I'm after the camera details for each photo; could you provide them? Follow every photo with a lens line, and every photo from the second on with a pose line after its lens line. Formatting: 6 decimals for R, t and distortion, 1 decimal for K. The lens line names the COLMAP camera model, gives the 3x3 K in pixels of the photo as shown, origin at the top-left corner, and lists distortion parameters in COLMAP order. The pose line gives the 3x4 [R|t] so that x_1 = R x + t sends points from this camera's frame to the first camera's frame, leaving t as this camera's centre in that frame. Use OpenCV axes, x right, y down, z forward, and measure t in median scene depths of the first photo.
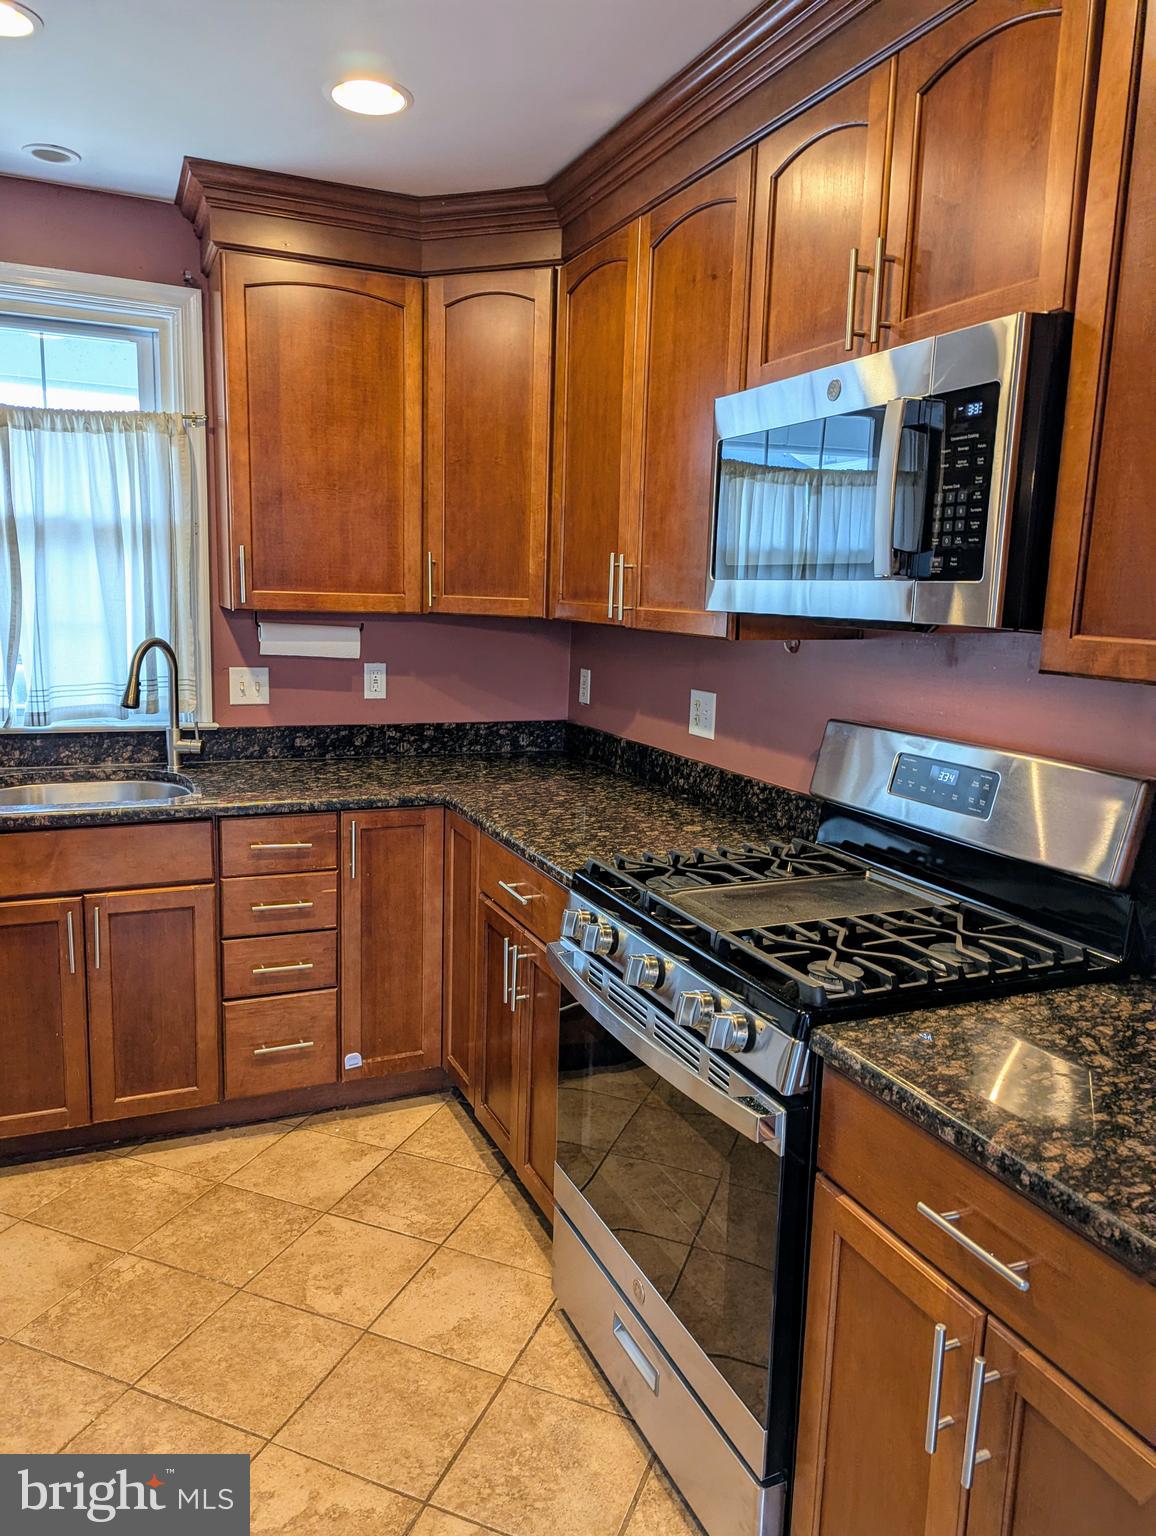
lens RADIAL K [[1070.2, 0, 578.0], [0, 1070.2, 768.0], [0, 0, 1]] dist [0.029711, -0.000930]
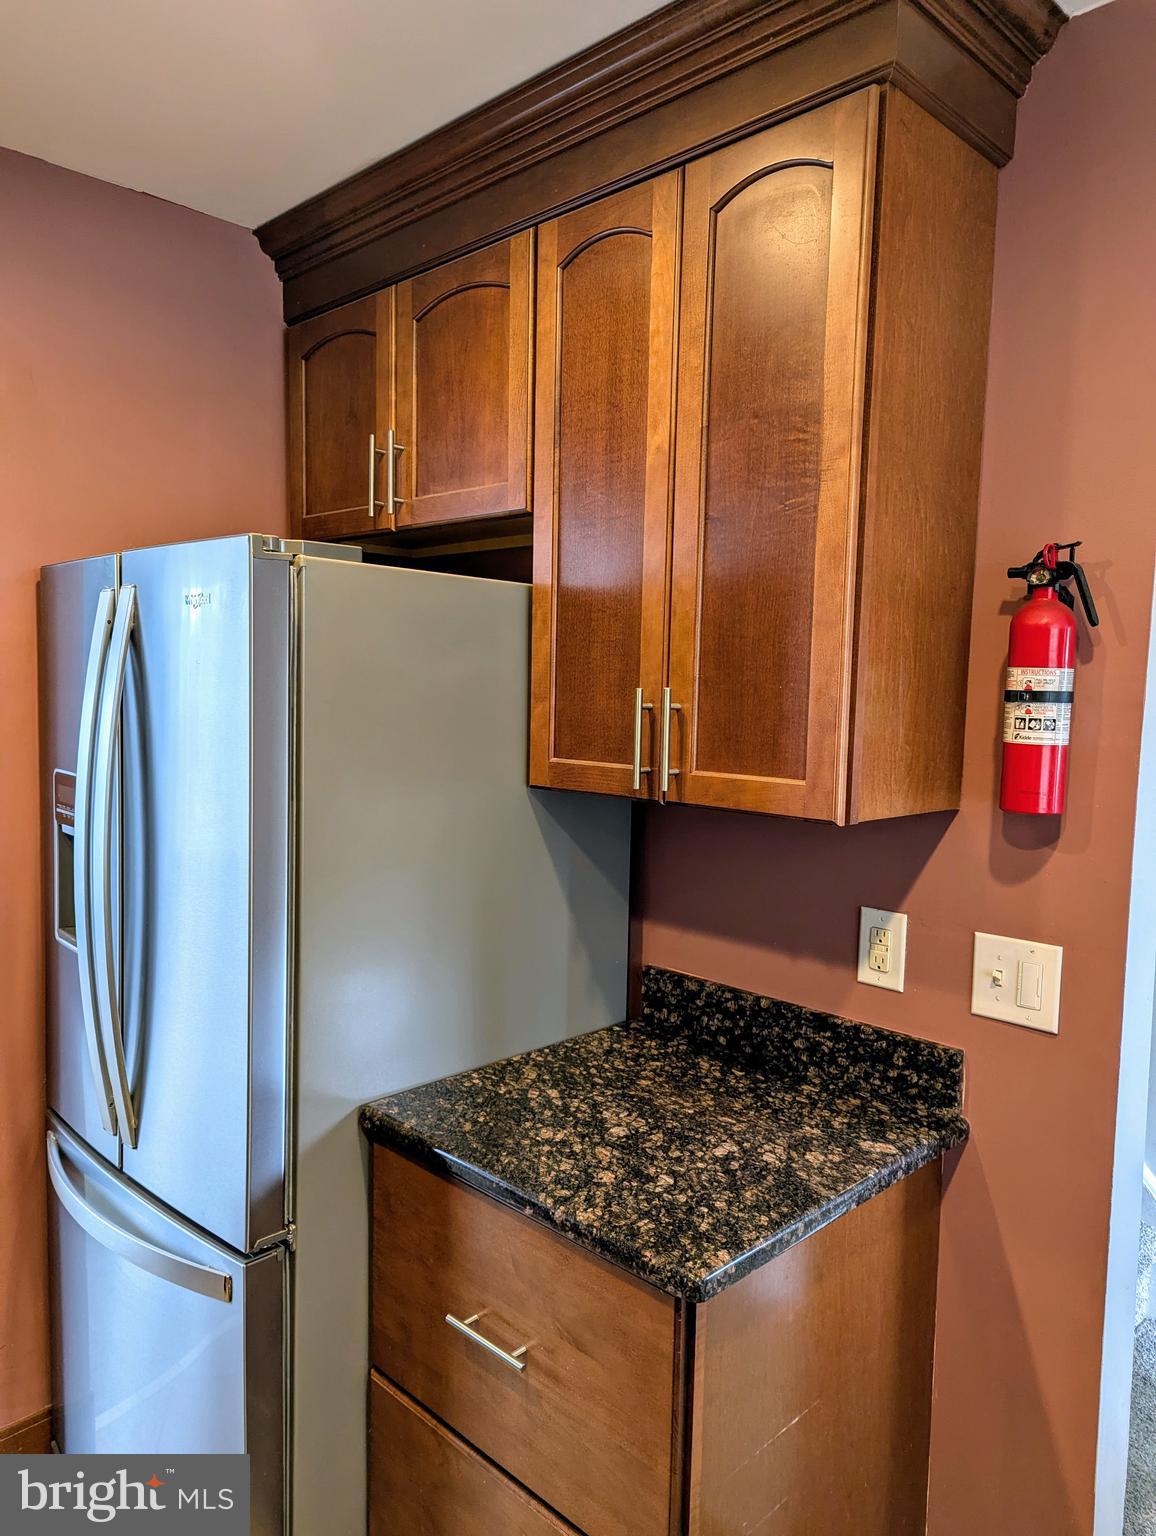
lens RADIAL K [[1070.7, 0, 593.0], [0, 1070.7, 761.7], [0, 0, 1]] dist [0.080092, -0.084644]
pose [[0.924736, -0.012697, 0.380397, -0.262549], [0.061135, 0.991422, -0.115524, -0.094580], [-0.375667, 0.130085, 0.917580, 0.495409]]
